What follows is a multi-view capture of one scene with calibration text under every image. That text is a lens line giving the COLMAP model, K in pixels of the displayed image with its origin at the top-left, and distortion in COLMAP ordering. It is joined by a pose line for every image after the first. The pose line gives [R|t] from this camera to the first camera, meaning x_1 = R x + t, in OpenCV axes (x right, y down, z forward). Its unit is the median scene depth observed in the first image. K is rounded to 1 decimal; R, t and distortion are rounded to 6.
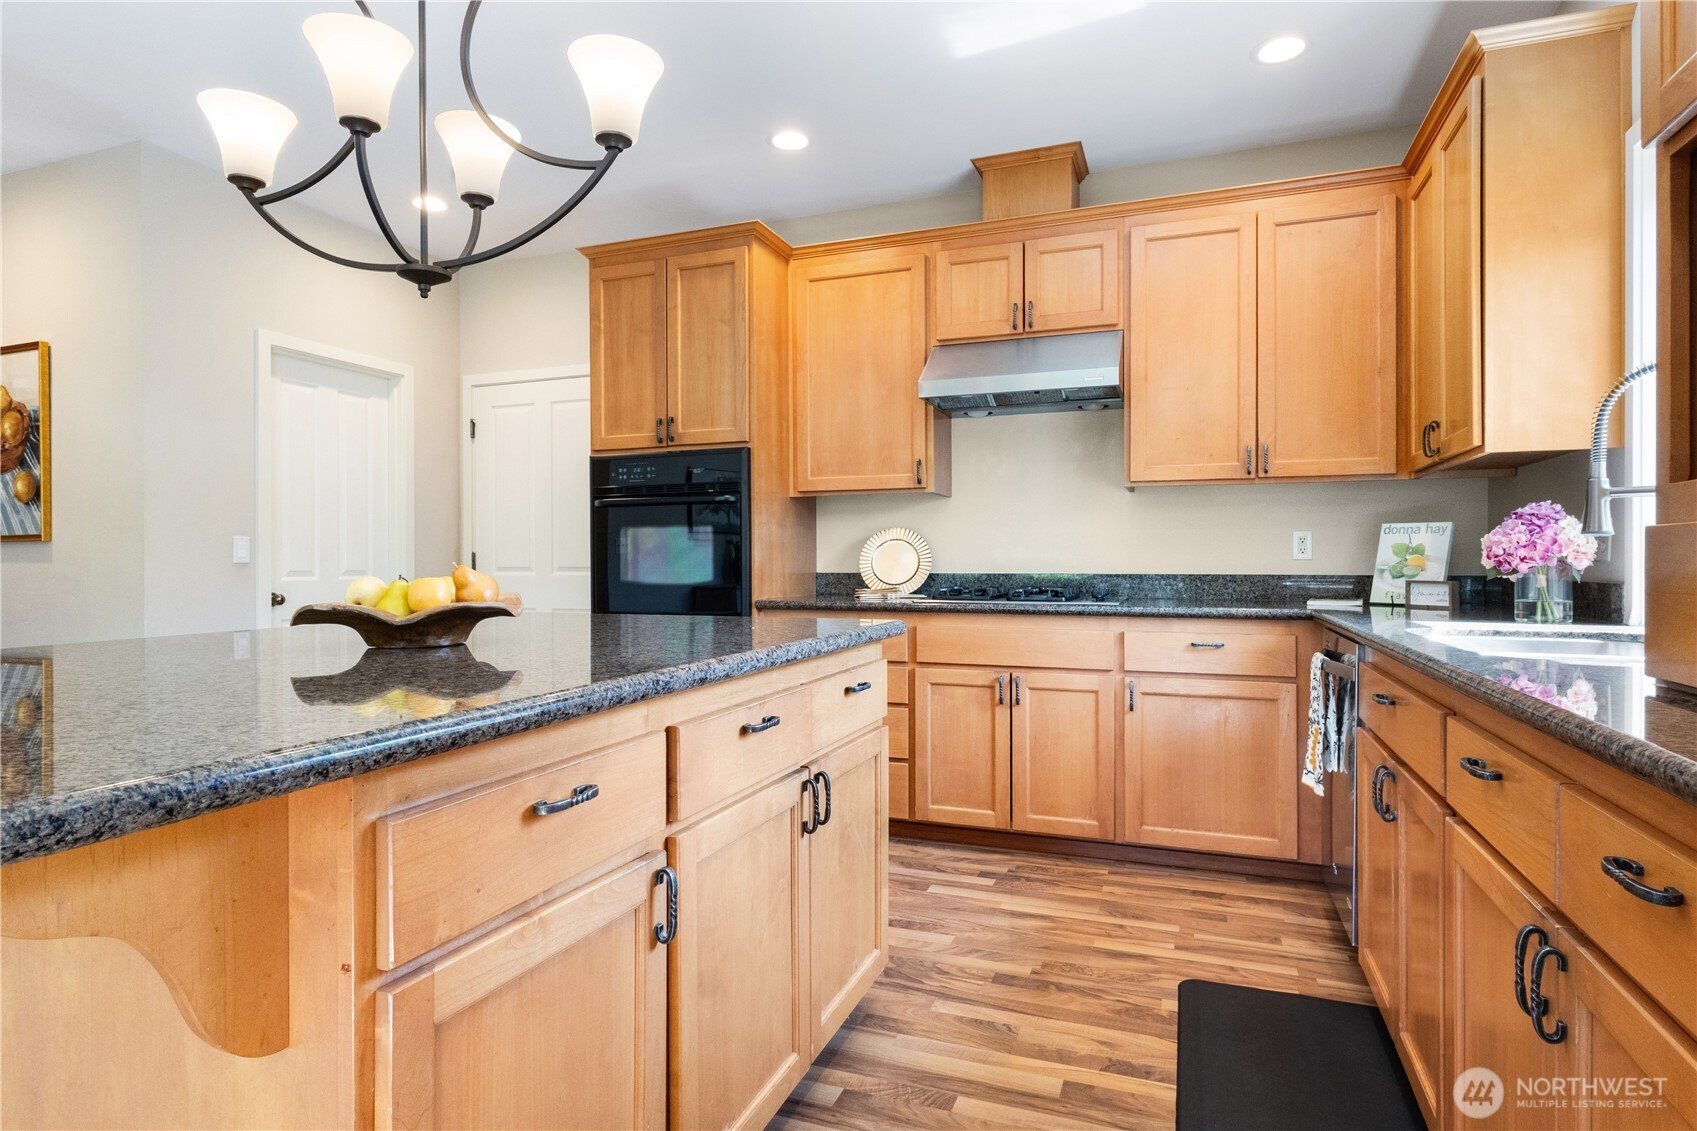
lens RADIAL K [[925.8, 0, 842.8], [0, 925.8, 564.2], [0, 0, 1]] dist [-0.005310, 0.003331]
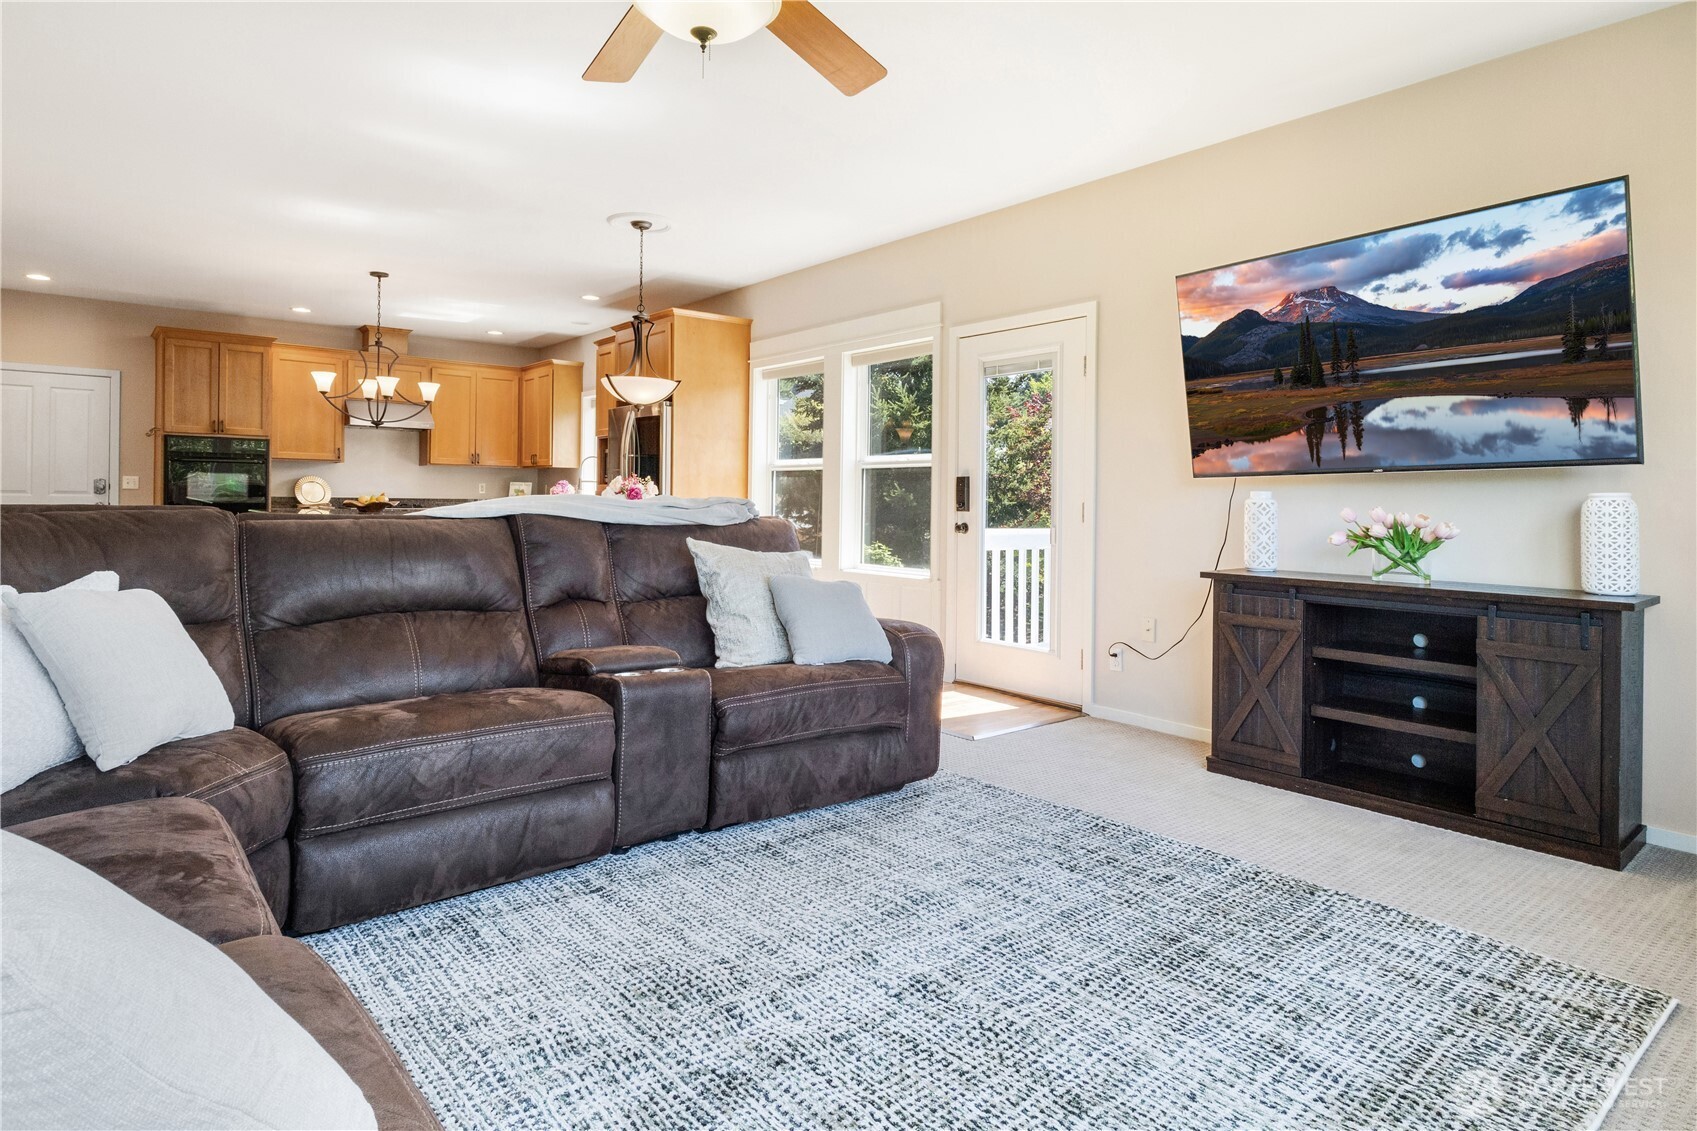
lens RADIAL K [[925.8, 0, 868.2], [0, 925.8, 503.9], [0, 0, 1]] dist [-0.005310, 0.003331]
pose [[0.487031, 0.009149, 0.873337, -1.257148], [-0.013924, 0.999899, -0.002710, 0.011966], [-0.873274, -0.010840, 0.487109, -1.240213]]
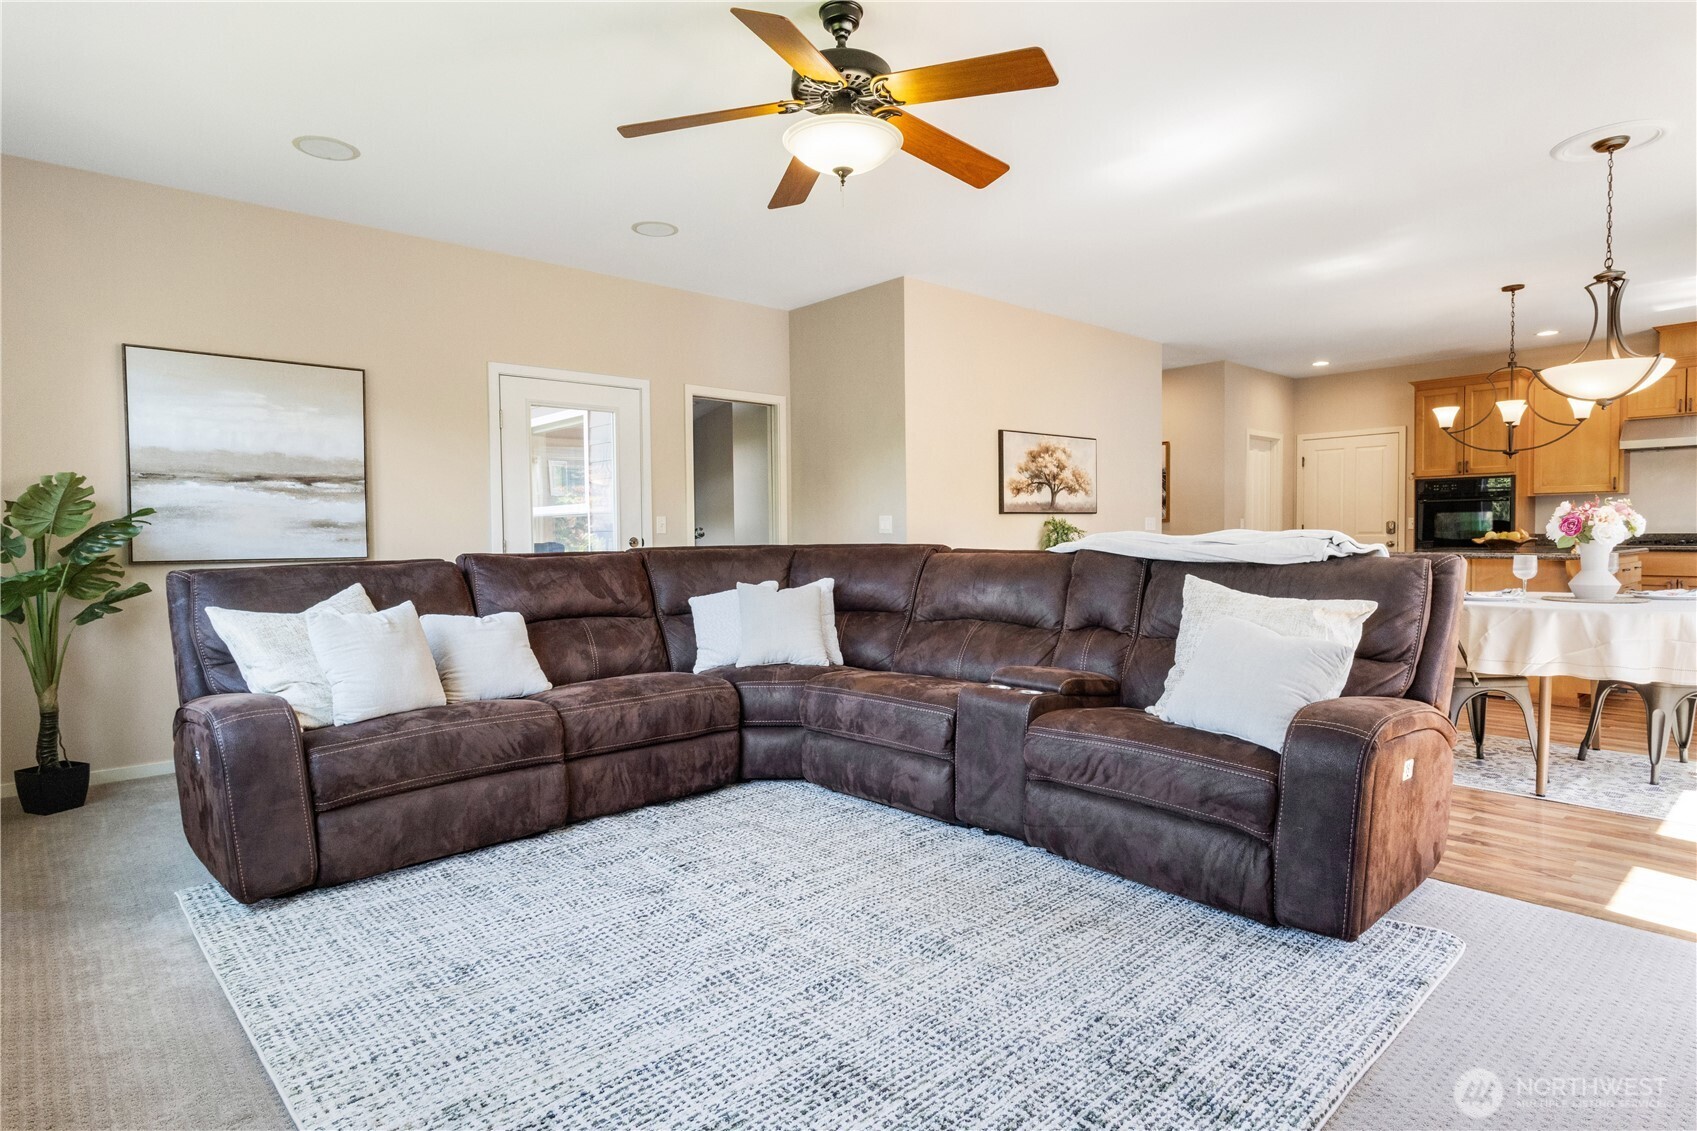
lens RADIAL K [[925.8, 0, 844.5], [0, 925.8, 574.1], [0, 0, 1]] dist [-0.005310, 0.003331]
pose [[0.890159, 0.013521, -0.455449, -0.479635], [0.004953, 0.999213, 0.039344, 0.009569], [0.455623, -0.037278, 0.889392, -1.527387]]
